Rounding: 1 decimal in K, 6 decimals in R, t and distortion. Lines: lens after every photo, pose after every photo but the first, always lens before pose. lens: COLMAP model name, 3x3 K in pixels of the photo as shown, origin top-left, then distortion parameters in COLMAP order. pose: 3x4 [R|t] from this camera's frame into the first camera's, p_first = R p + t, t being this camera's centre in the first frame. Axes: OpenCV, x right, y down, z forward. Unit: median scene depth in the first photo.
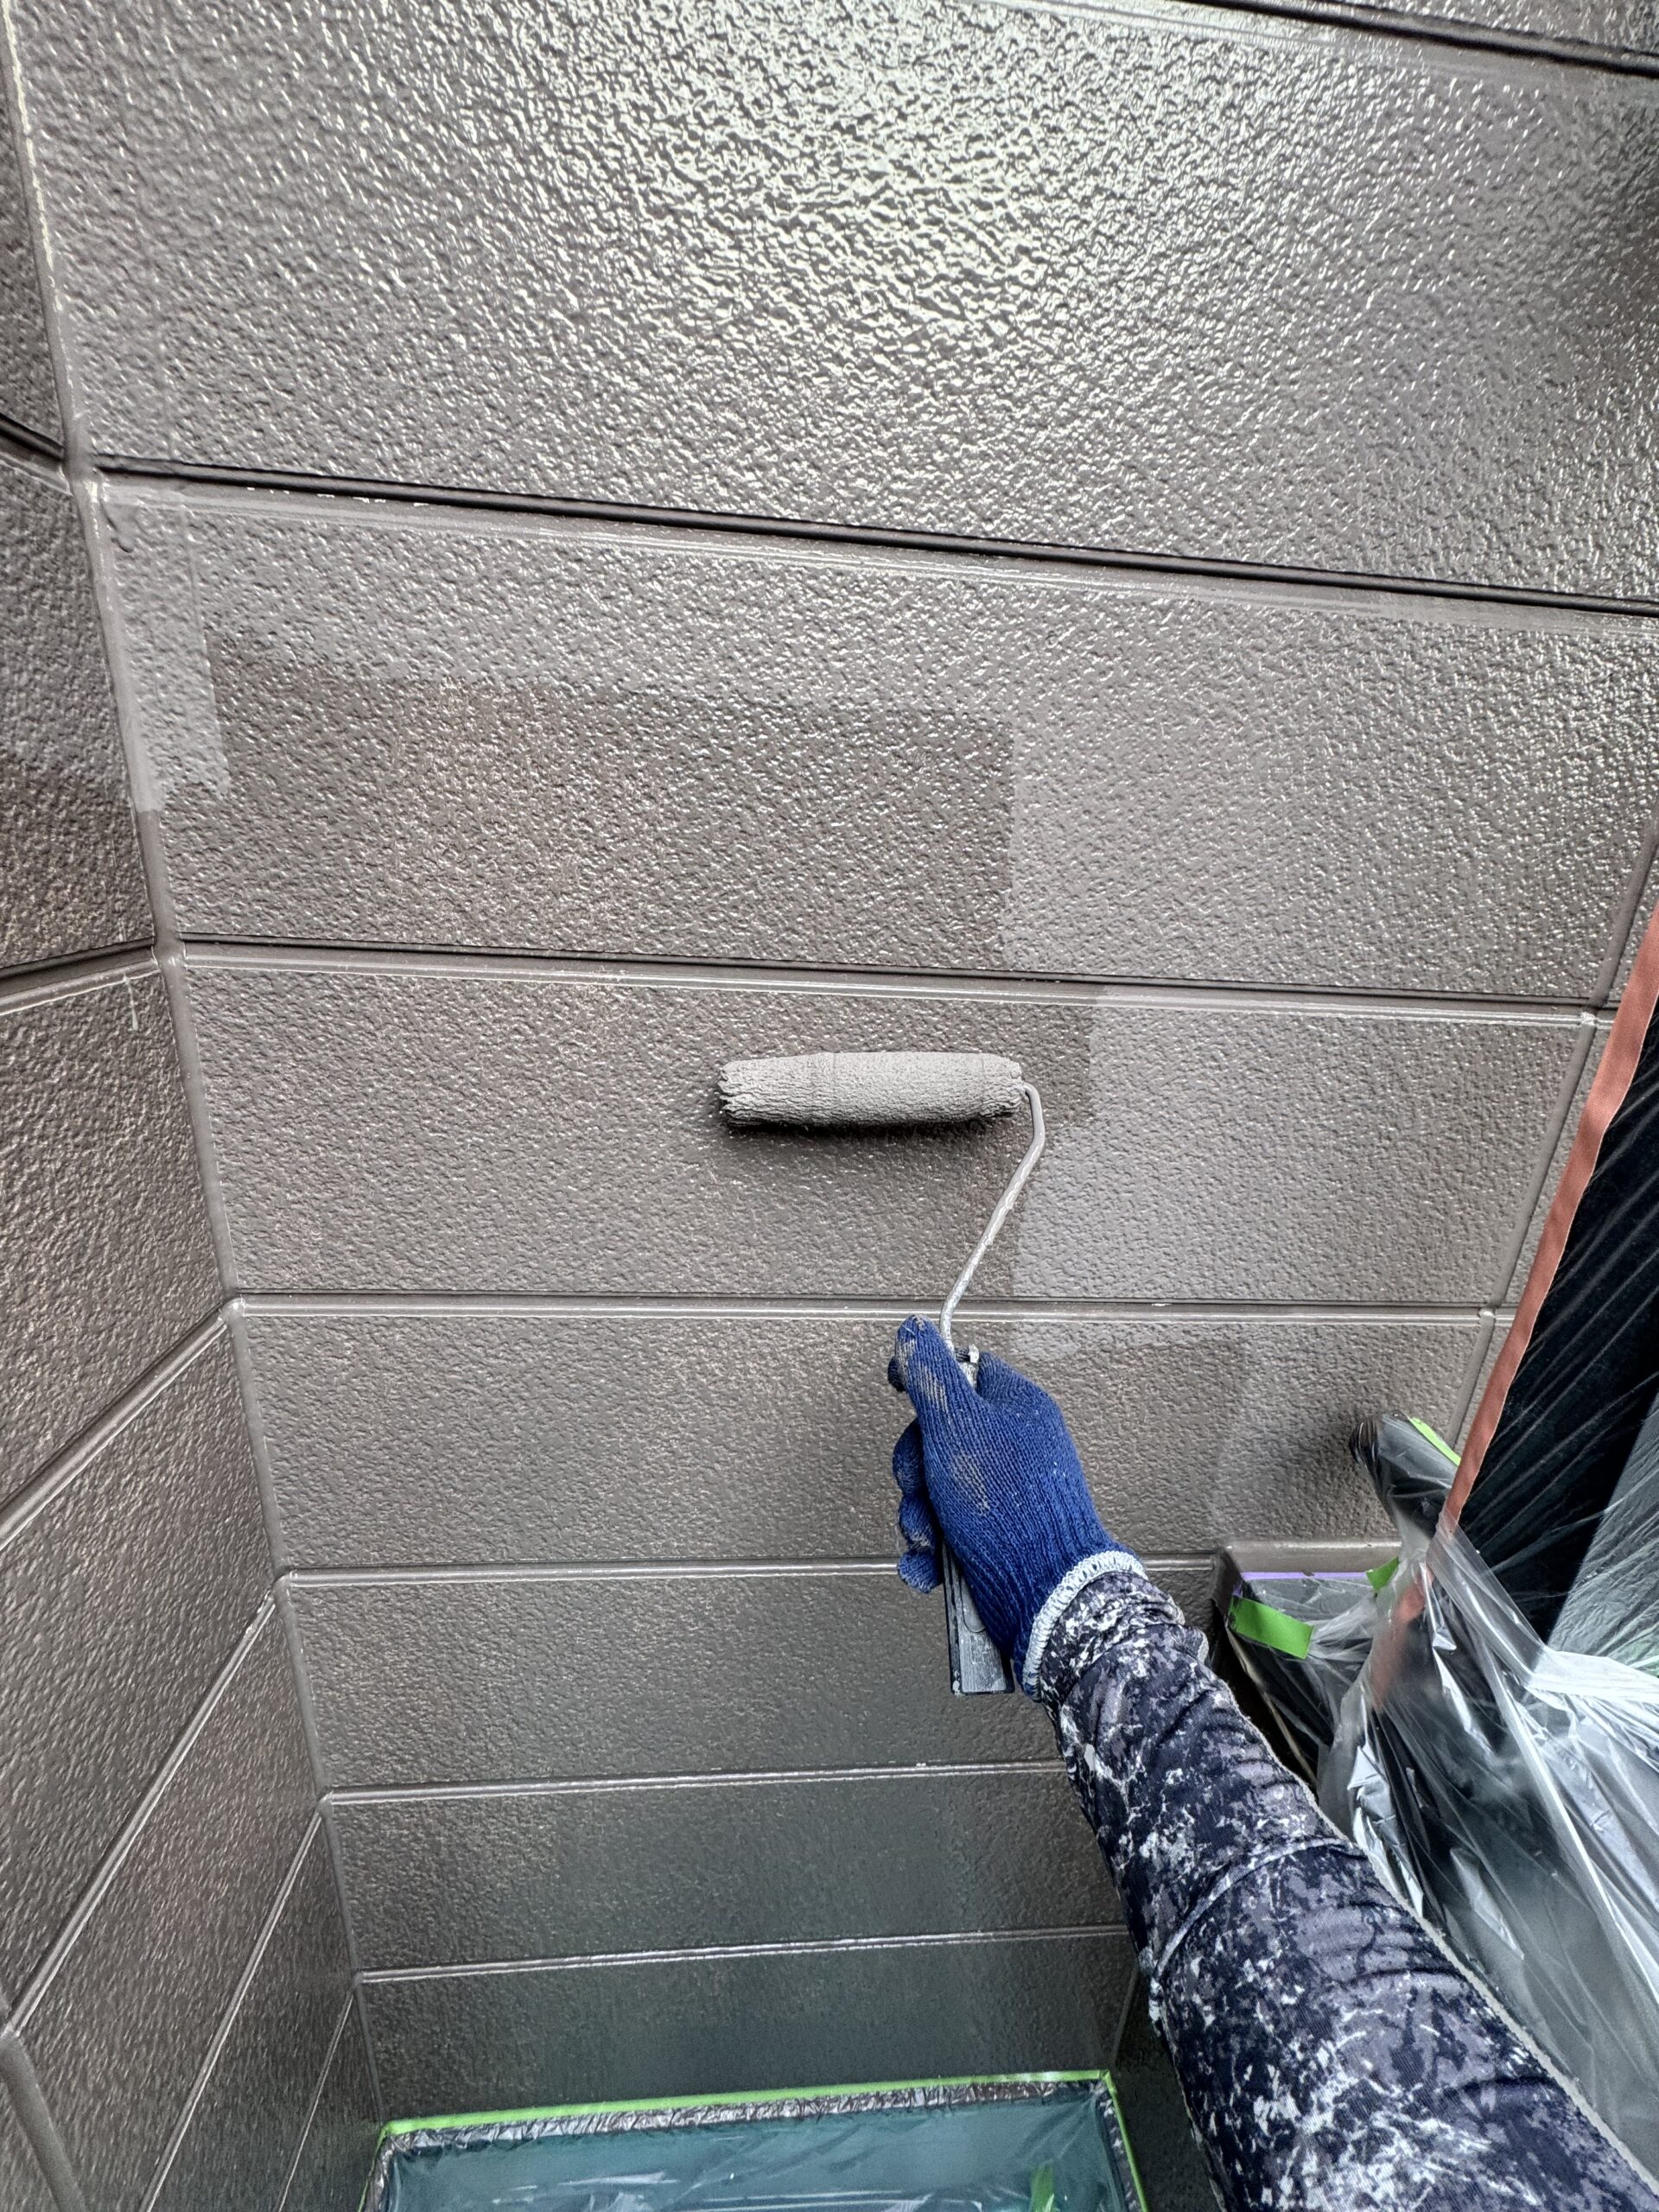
lens RADIAL K [[885.2, 0, 823.6], [0, 885.2, 1102.4], [0, 0, 1]] dist [0.003030, 0.000317]
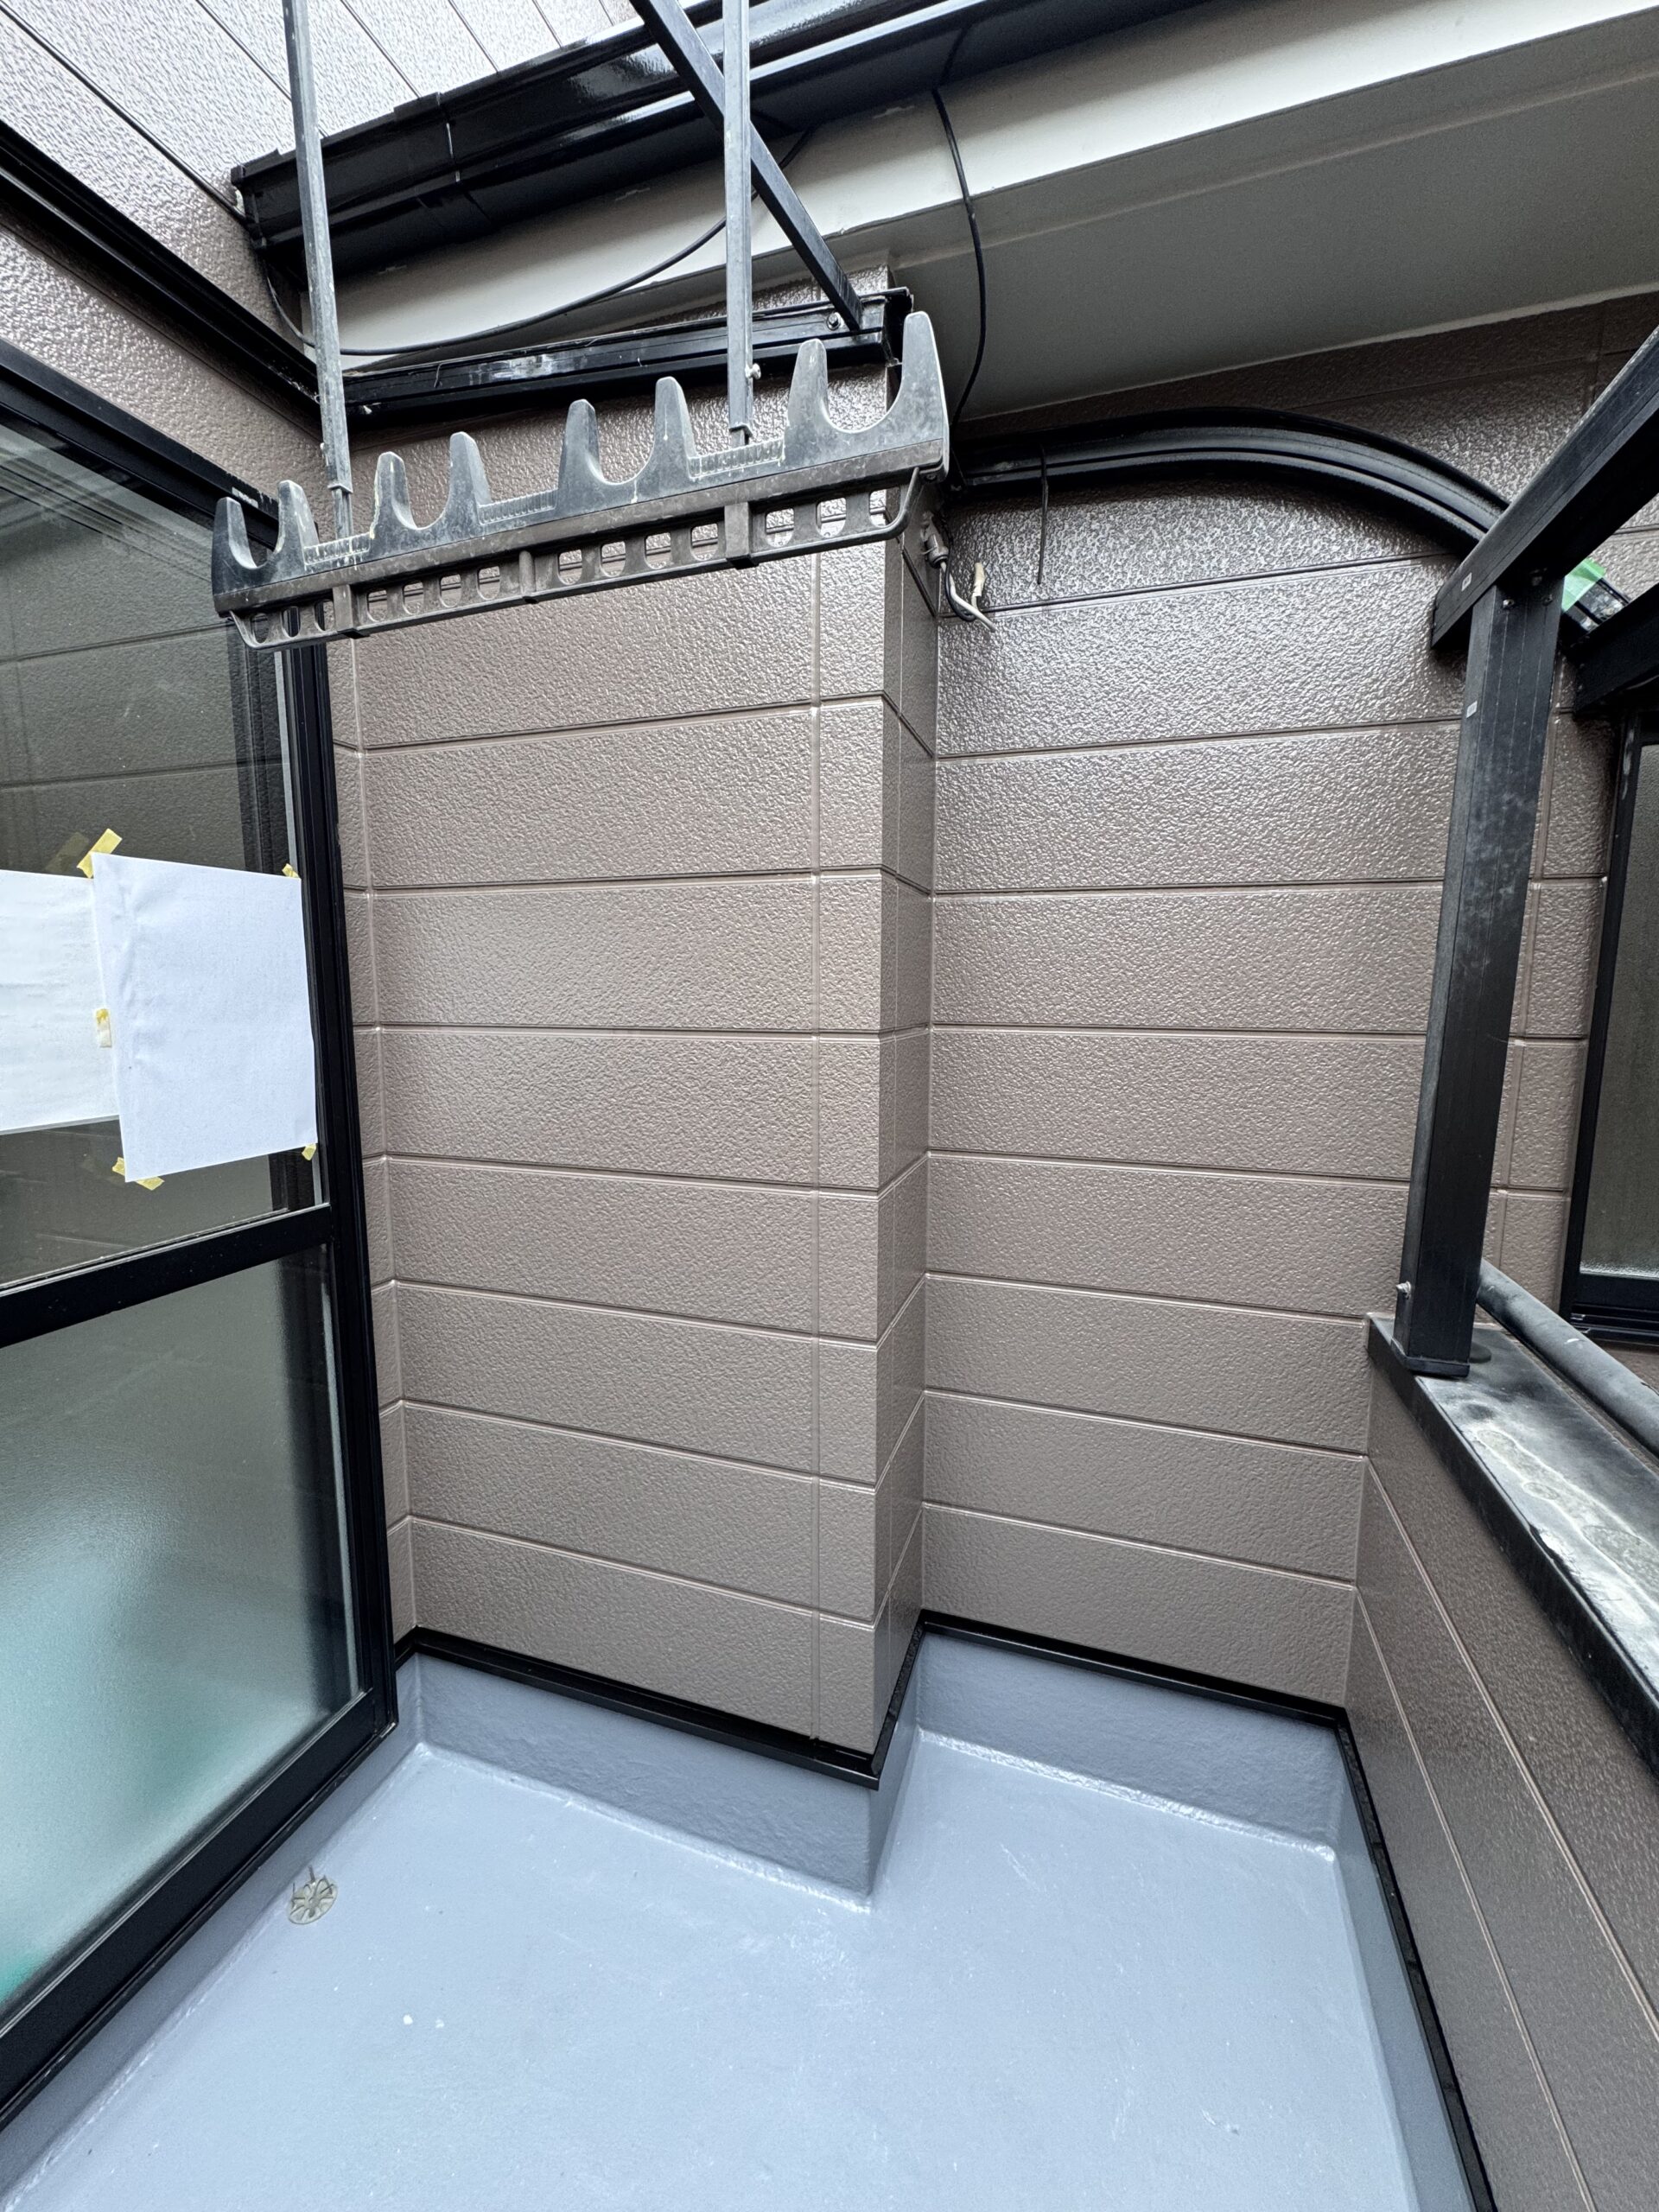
lens RADIAL K [[885.2, 0, 831.8], [0, 885.2, 1104.8], [0, 0, 1]] dist [0.003030, 0.000317]
pose [[0.920297, 0.000993, -0.391218, 0.163450], [-0.076664, 0.981066, -0.177853, 0.651190], [0.383634, 0.193670, 0.902949, -1.822957]]
